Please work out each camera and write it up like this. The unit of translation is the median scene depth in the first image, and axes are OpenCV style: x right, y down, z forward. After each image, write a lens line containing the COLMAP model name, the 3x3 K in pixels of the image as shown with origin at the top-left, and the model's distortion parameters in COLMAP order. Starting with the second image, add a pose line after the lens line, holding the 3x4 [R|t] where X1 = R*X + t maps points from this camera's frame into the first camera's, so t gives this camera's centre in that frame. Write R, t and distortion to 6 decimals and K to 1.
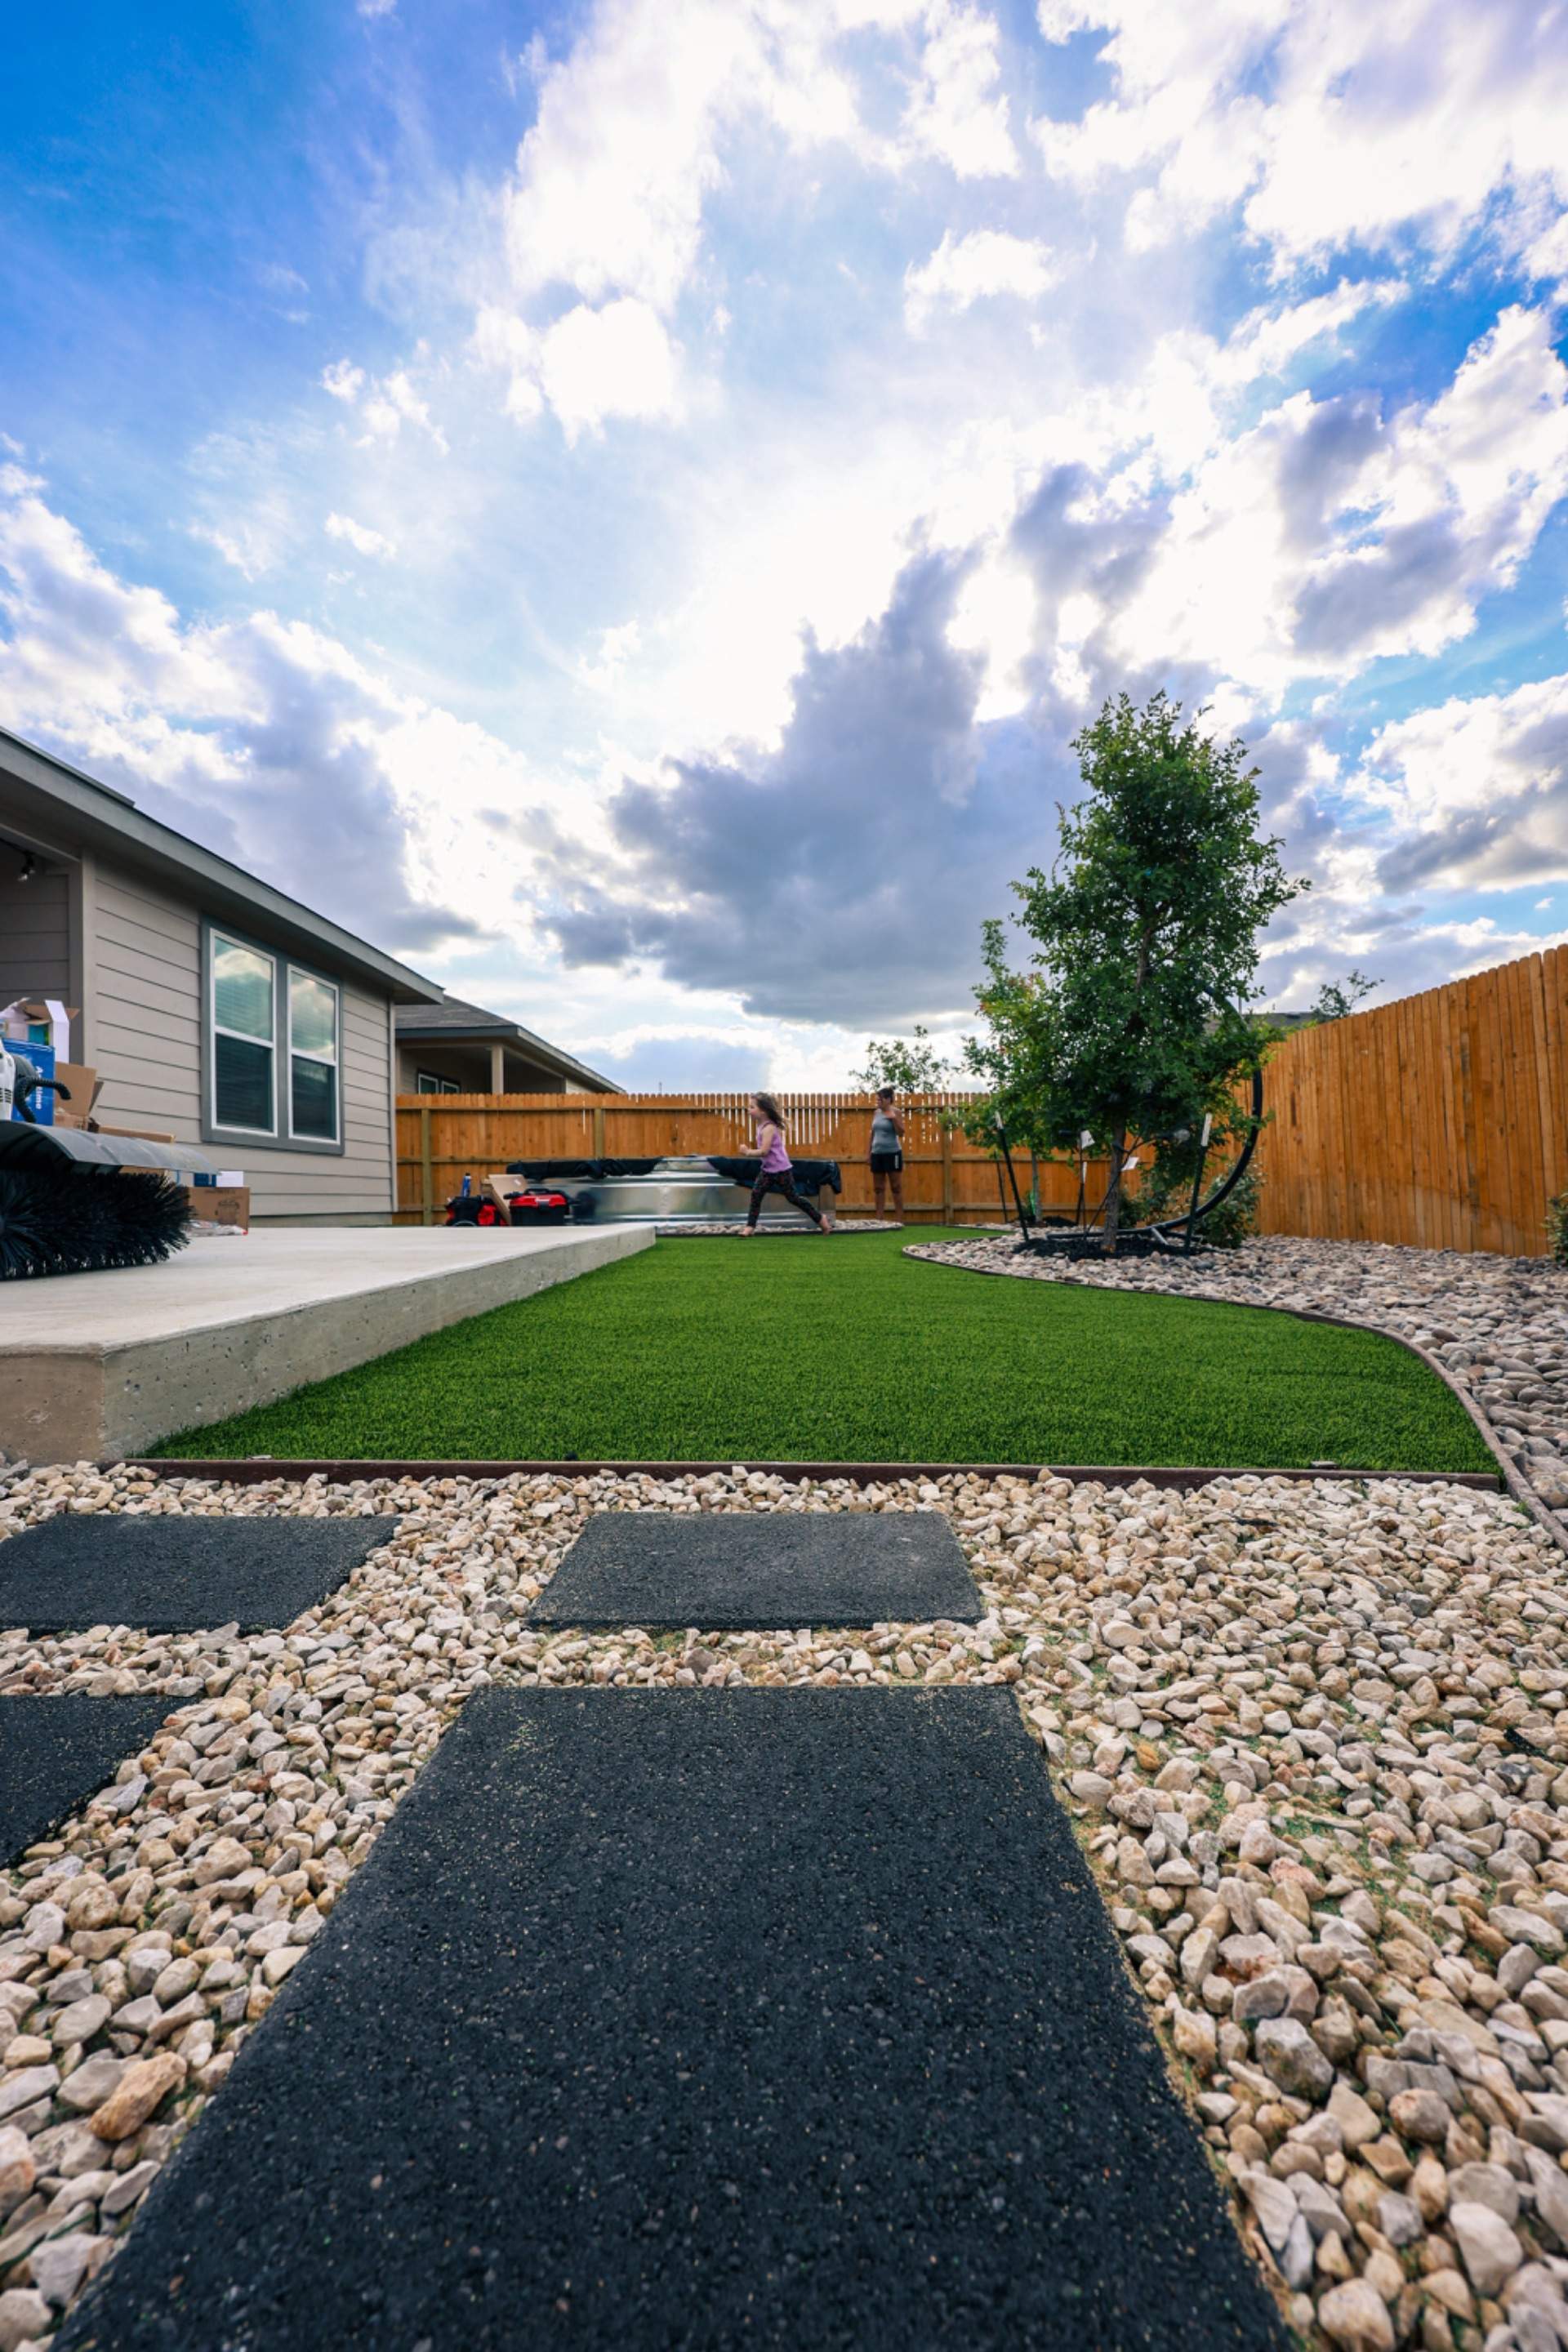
lens RADIAL K [[993.1, 0, 784.0], [0, 993.1, 1176.0], [0, 0, 1]] dist [0.046618, 0.000124]
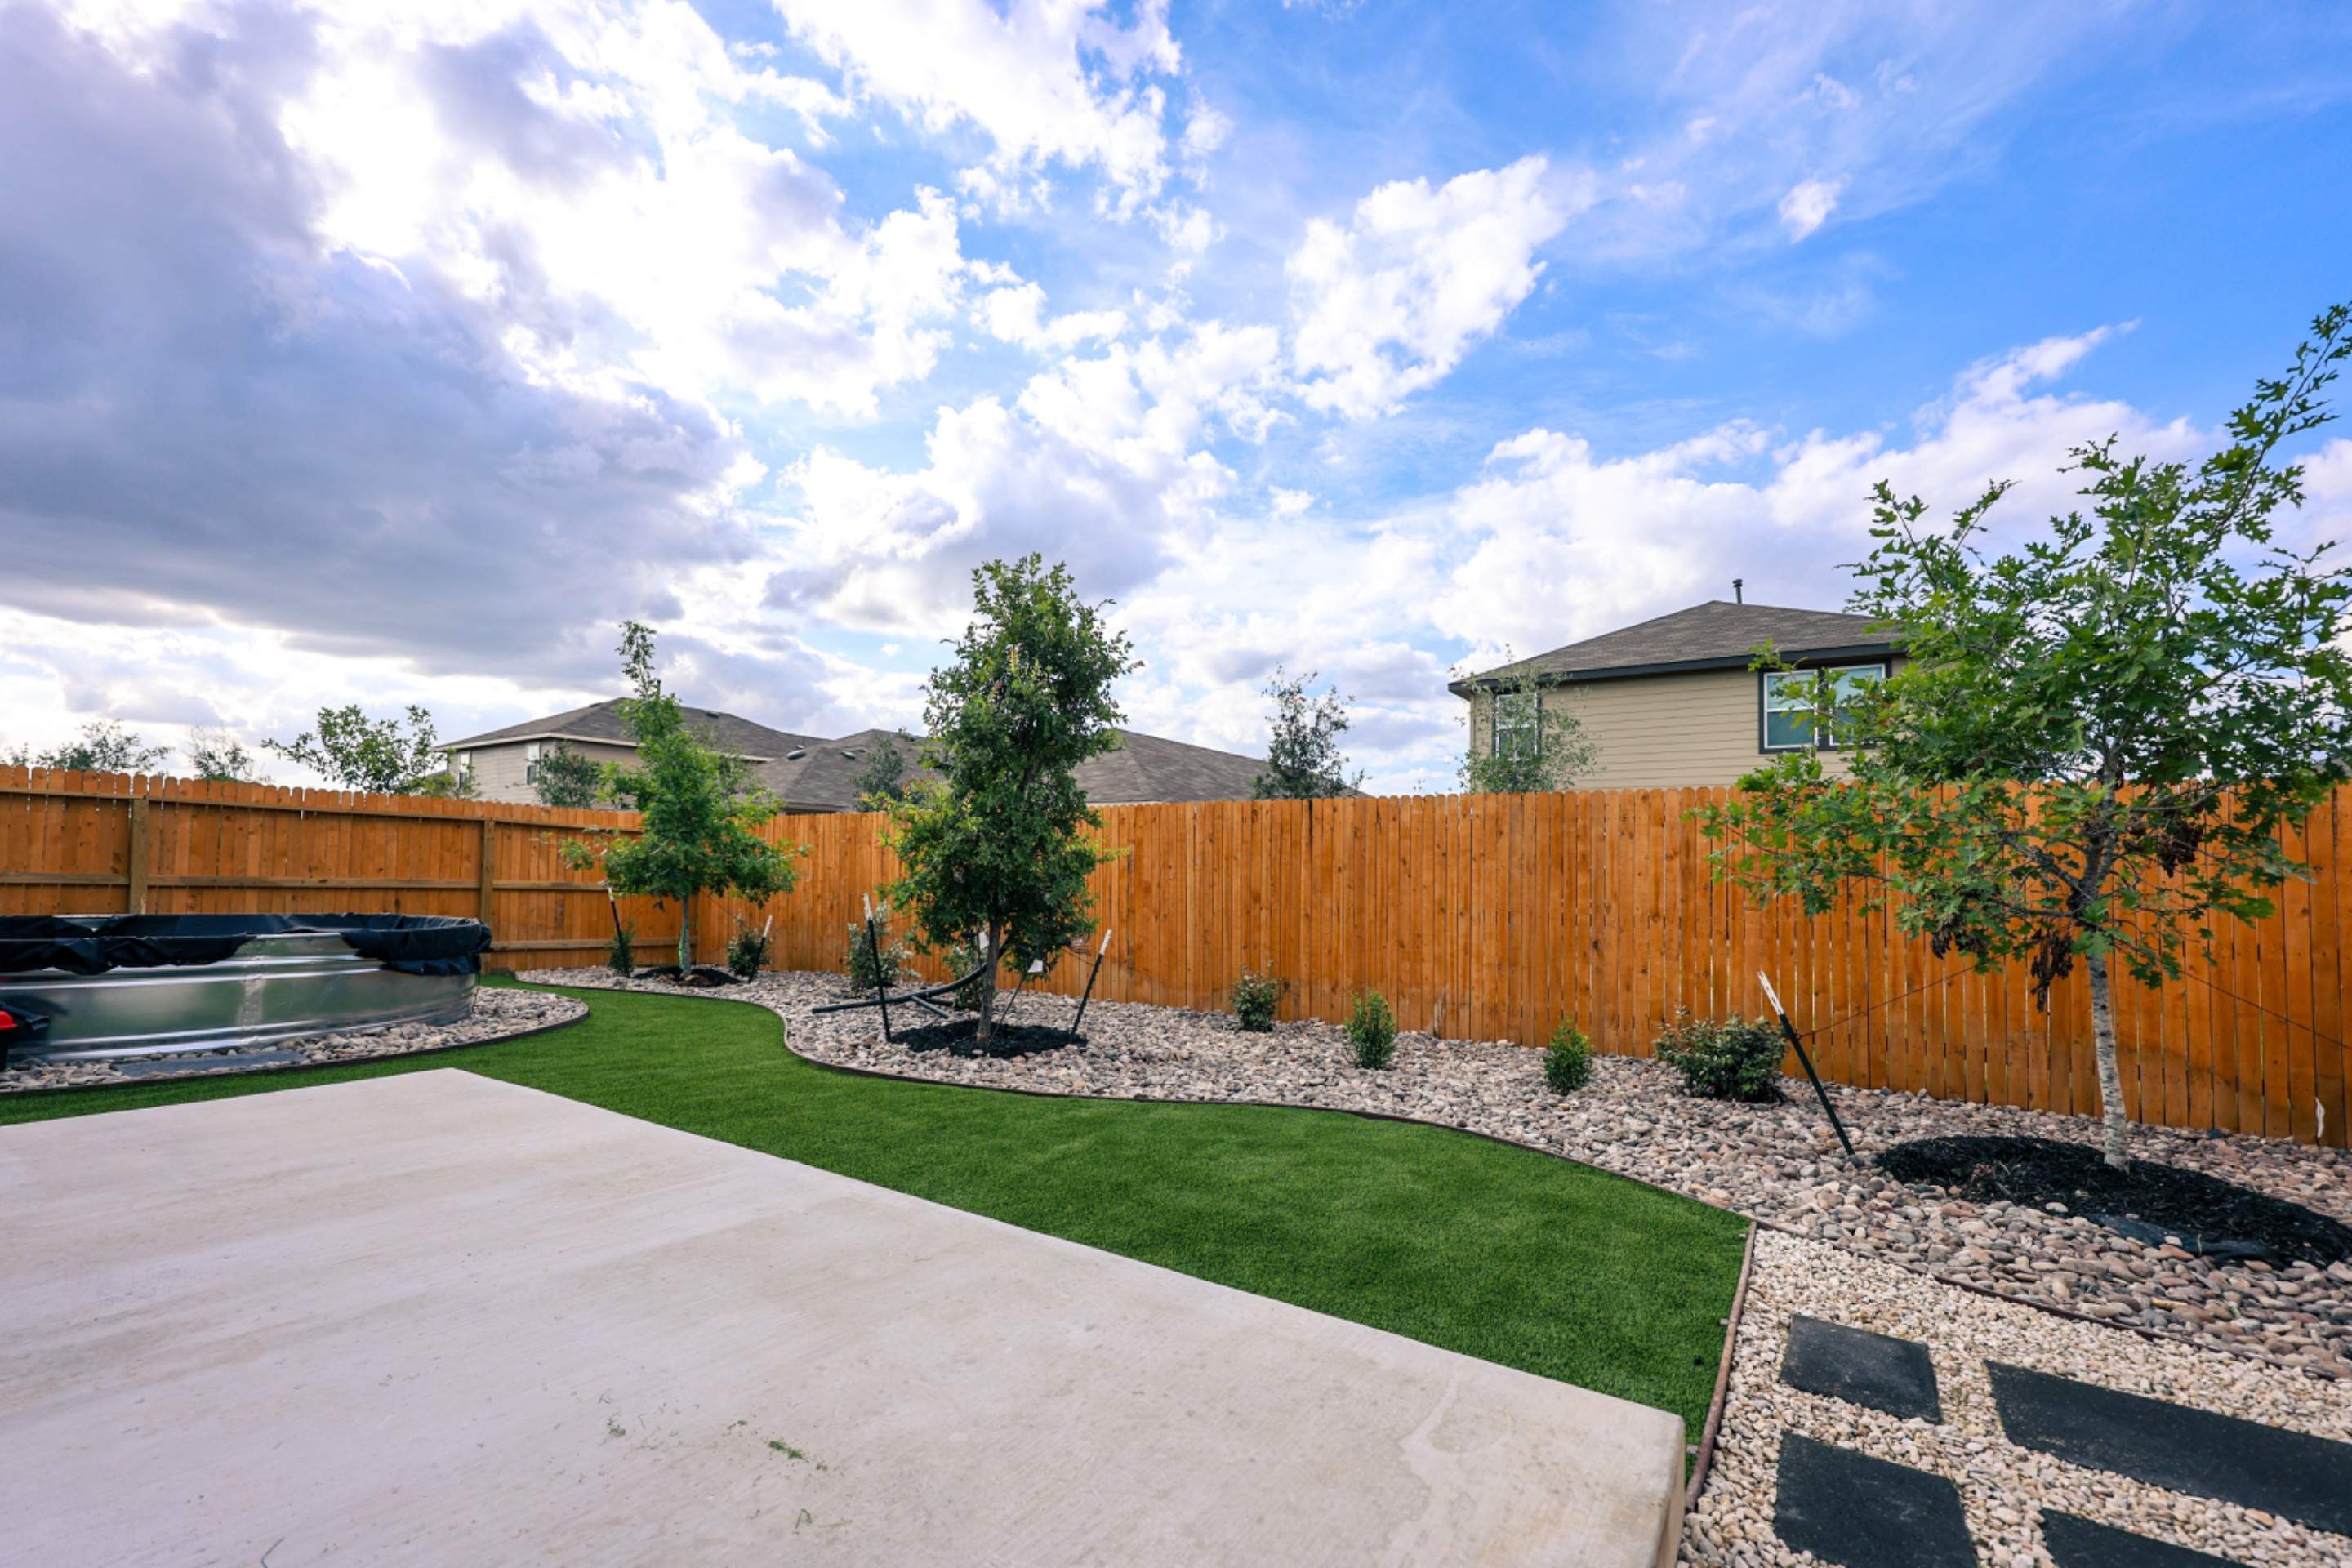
lens RADIAL K [[1058.5, 0, 1179.2], [0, 1058.5, 831.2], [0, 0, 1]] dist [0.000333, -0.000112]
pose [[0.498185, 0.046758, 0.865809, -0.543762], [-0.048597, 0.998481, -0.025960, -0.123992], [-0.865708, -0.029143, 0.499701, 0.224555]]
